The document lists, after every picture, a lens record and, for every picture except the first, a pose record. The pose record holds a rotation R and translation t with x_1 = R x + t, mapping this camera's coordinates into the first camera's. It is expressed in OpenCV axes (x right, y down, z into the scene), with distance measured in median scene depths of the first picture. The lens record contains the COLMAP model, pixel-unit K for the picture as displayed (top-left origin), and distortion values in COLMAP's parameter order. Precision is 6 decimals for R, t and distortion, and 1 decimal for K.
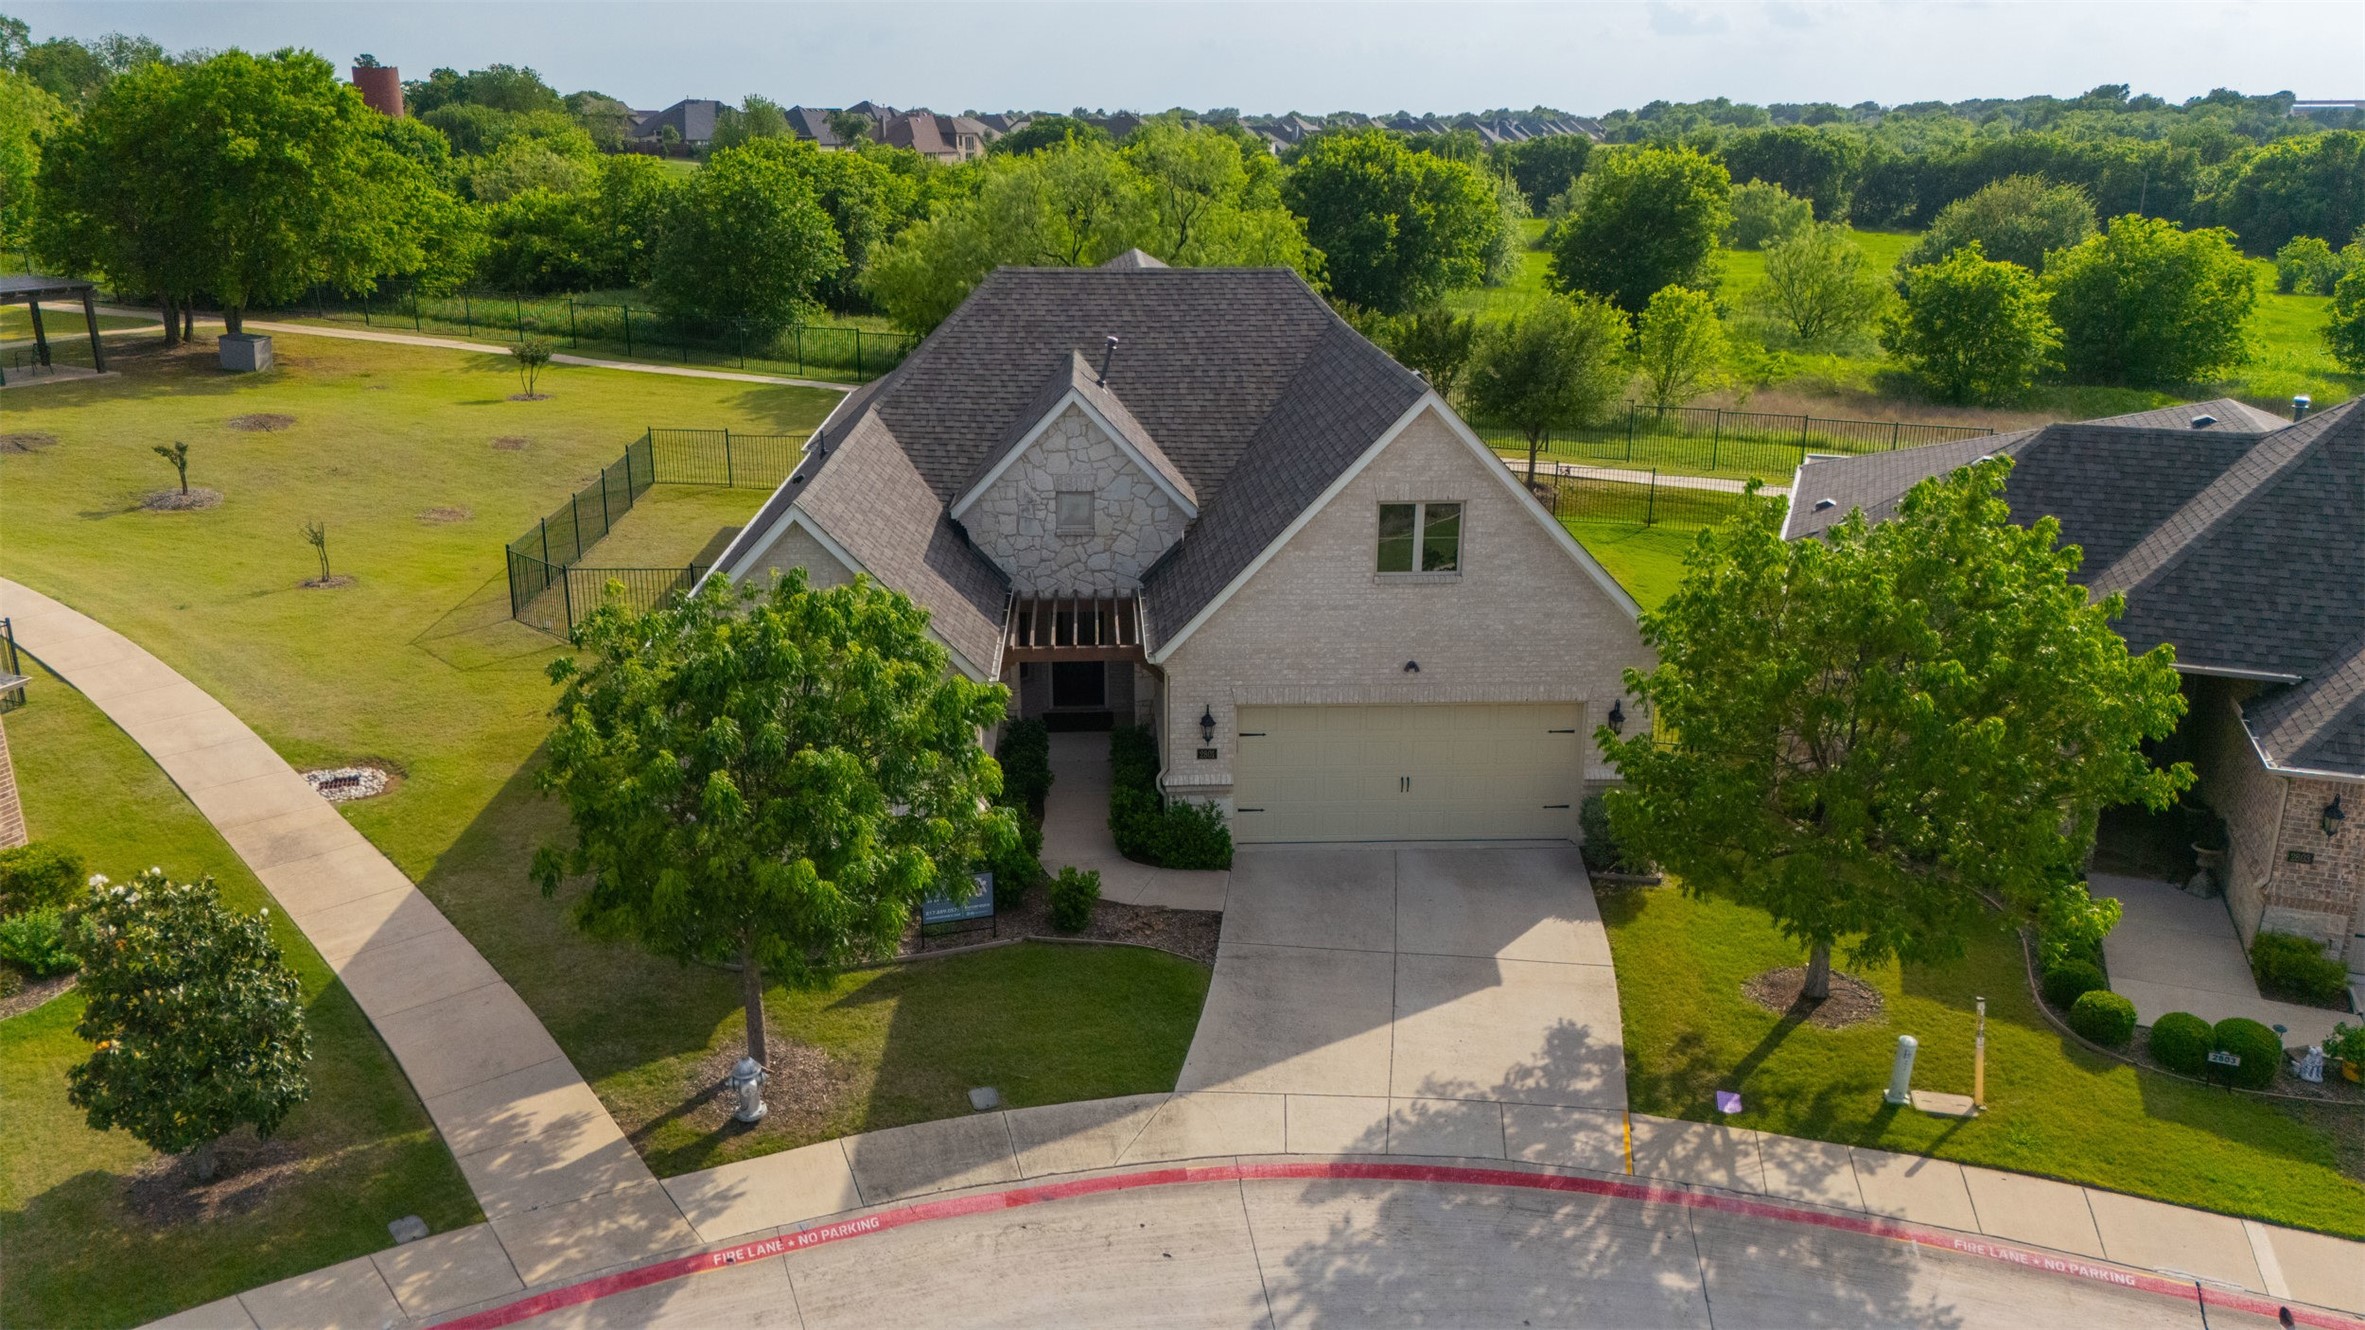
lens RADIAL K [[1740.7, 0, 1182.5], [0, 1740.7, 665.0], [0, 0, 1]] dist [0.062351, -0.053937]
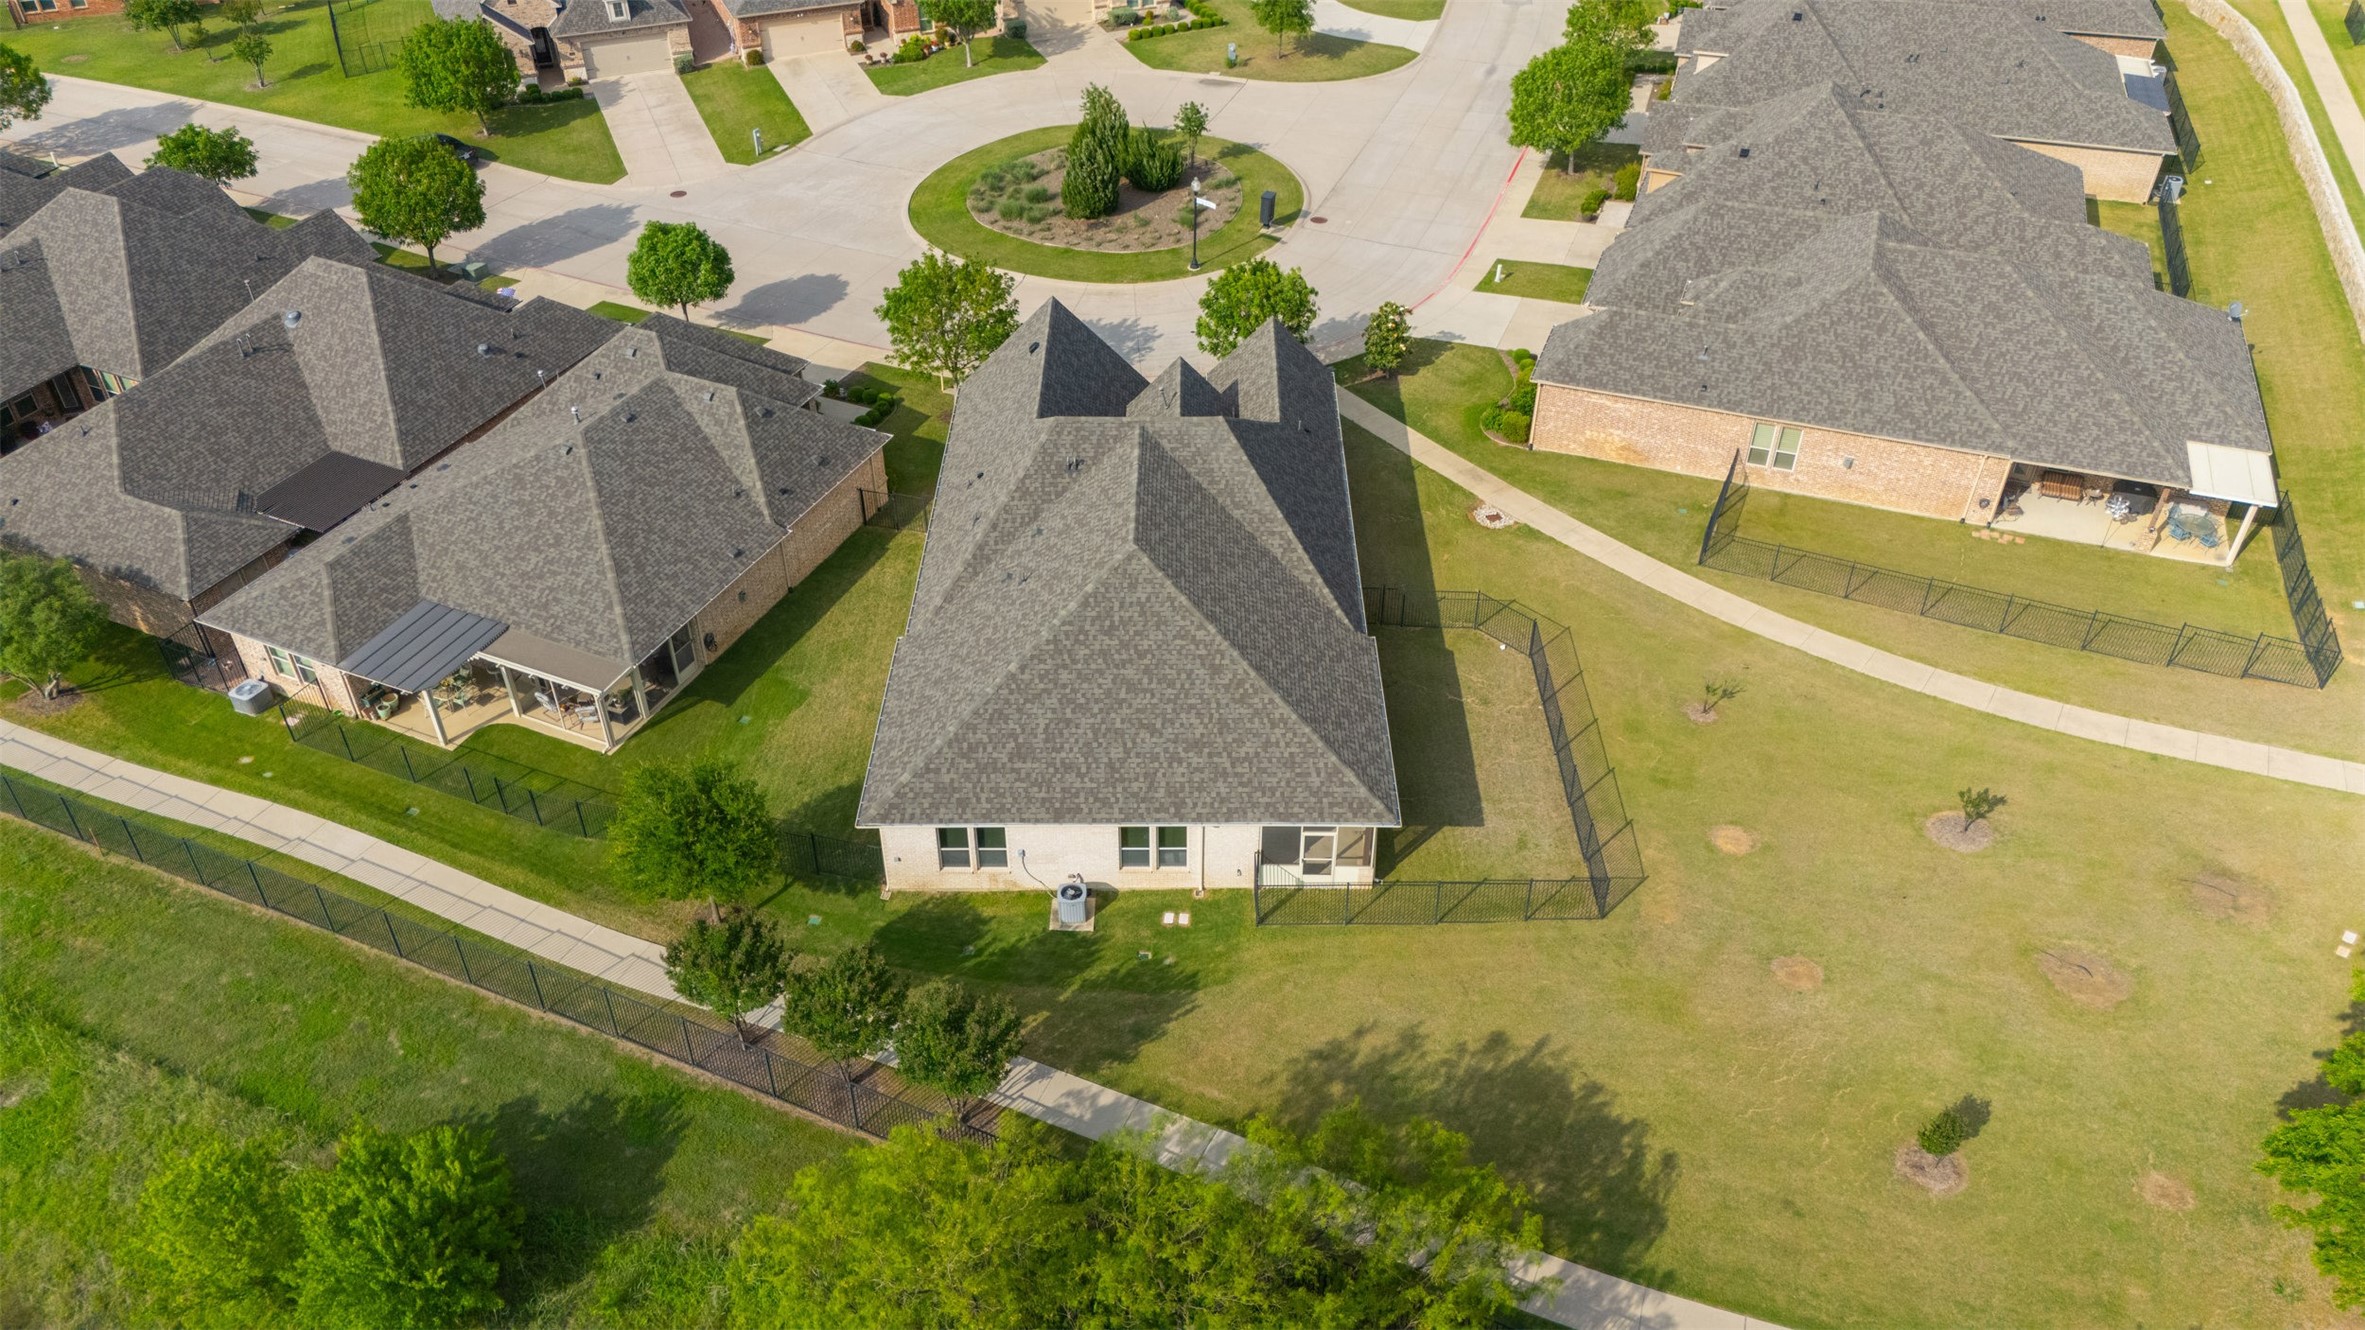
lens RADIAL K [[1740.7, 0, 1182.5], [0, 1740.7, 665.0], [0, 0, 1]] dist [0.062351, -0.053937]
pose [[-0.998210, -0.031483, 0.050846, -0.268029], [0.023766, 0.571358, 0.820357, -2.438454], [-0.054879, 0.820097, -0.569587, 3.529194]]
